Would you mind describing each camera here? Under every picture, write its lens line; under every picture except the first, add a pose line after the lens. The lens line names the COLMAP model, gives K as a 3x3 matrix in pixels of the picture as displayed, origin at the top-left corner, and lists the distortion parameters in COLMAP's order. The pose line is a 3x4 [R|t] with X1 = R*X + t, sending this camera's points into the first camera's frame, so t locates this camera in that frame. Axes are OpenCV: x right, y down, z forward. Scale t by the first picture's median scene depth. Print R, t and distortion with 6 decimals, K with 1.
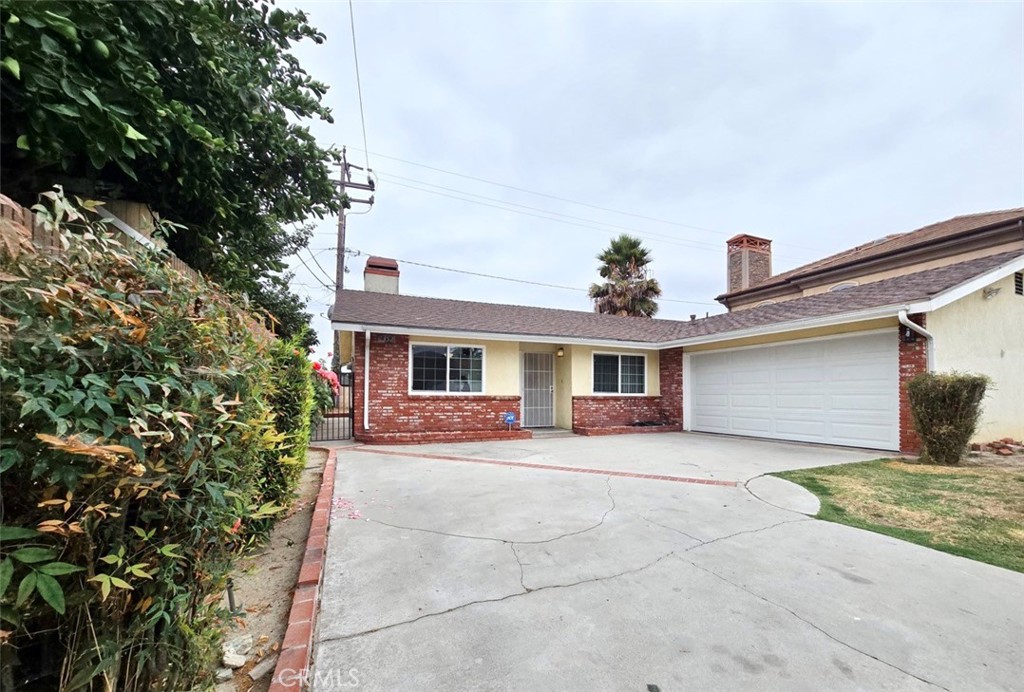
lens RADIAL K [[395.4, 0, 513.5], [0, 395.4, 351.7], [0, 0, 1]] dist [-0.001300, 0.000521]
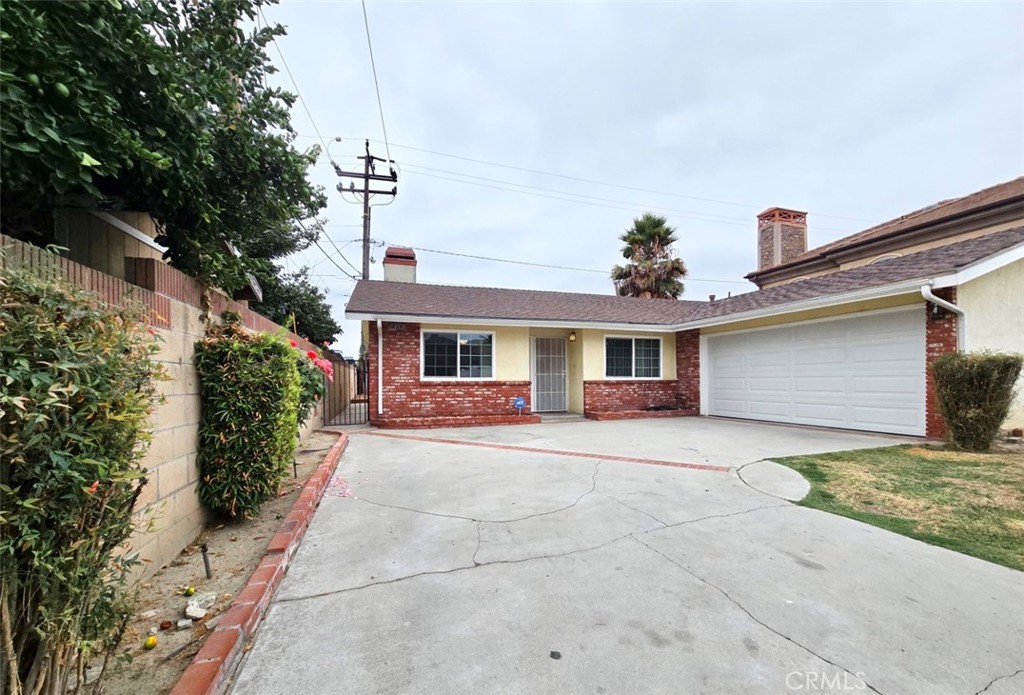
lens RADIAL K [[398.0, 0, 510.6], [0, 398.0, 342.5], [0, 0, 1]] dist [0.000010, -0.000357]
pose [[0.995751, -0.017530, -0.090406, 0.109938], [0.018889, 0.999721, 0.014195, -0.001965], [0.090132, -0.015842, 0.995804, -0.020381]]
